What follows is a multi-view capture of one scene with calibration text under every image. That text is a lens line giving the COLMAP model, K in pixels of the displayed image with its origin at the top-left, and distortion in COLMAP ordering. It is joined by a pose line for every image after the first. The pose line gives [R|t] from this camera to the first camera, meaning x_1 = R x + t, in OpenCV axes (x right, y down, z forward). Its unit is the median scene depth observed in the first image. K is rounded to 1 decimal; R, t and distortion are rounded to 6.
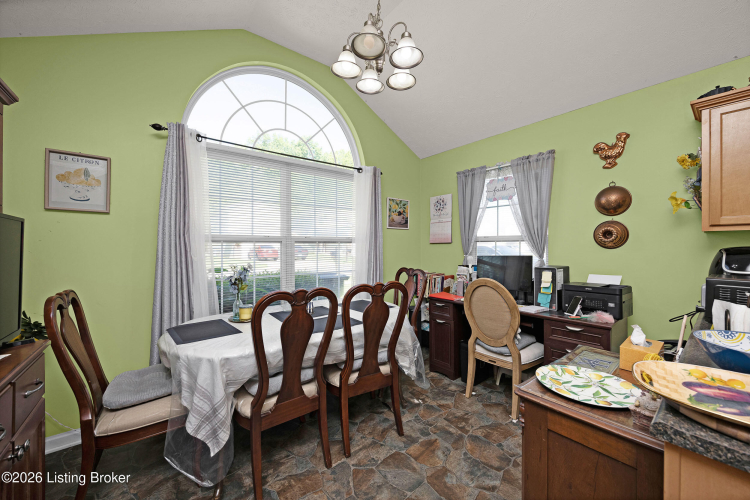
lens RADIAL K [[288.7, 0, 376.5], [0, 288.7, 251.9], [0, 0, 1]] dist [-0.007660, 0.001080]
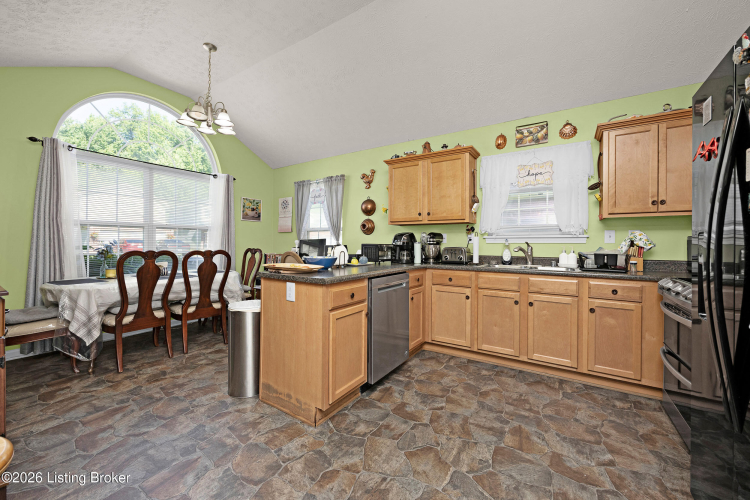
lens RADIAL K [[288.7, 0, 372.4], [0, 288.7, 244.0], [0, 0, 1]] dist [-0.007660, 0.001080]
pose [[0.948648, 0.004561, 0.316301, 0.294715], [-0.000202, 0.999905, -0.013815, 0.071159], [-0.316334, 0.013041, 0.948558, -0.690785]]
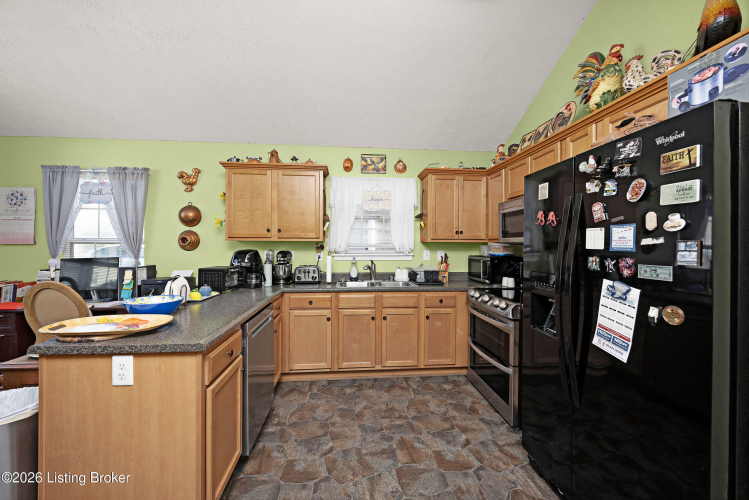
lens RADIAL K [[288.3, 0, 371.1], [0, 288.3, 247.4], [0, 0, 1]] dist [-0.007660, 0.001080]
pose [[0.553163, -0.002361, 0.833070, 0.160262], [0.011940, 0.999916, -0.005094, -0.010007], [-0.832987, 0.012764, 0.553145, -0.486618]]
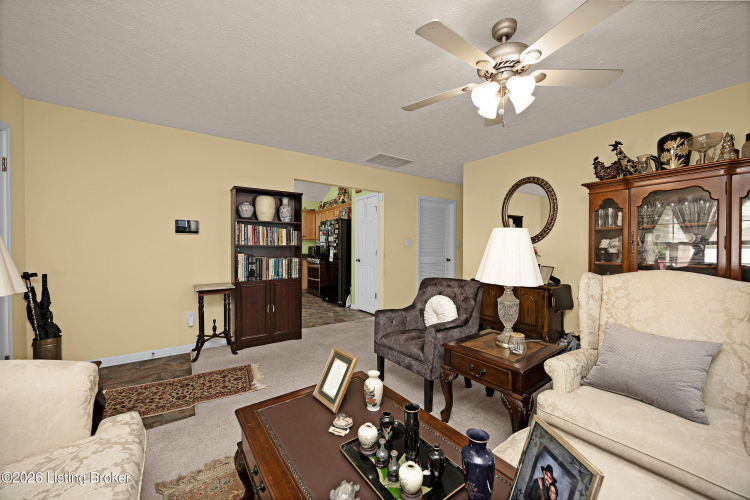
lens RADIAL K [[288.7, 0, 373.8], [0, 288.7, 248.8], [0, 0, 1]] dist [-0.007660, 0.001080]
pose [[0.072852, -0.002477, 0.997340, -1.640328], [0.013014, 0.999914, 0.001533, 0.063012], [-0.997258, 0.012867, 0.072878, -1.088421]]
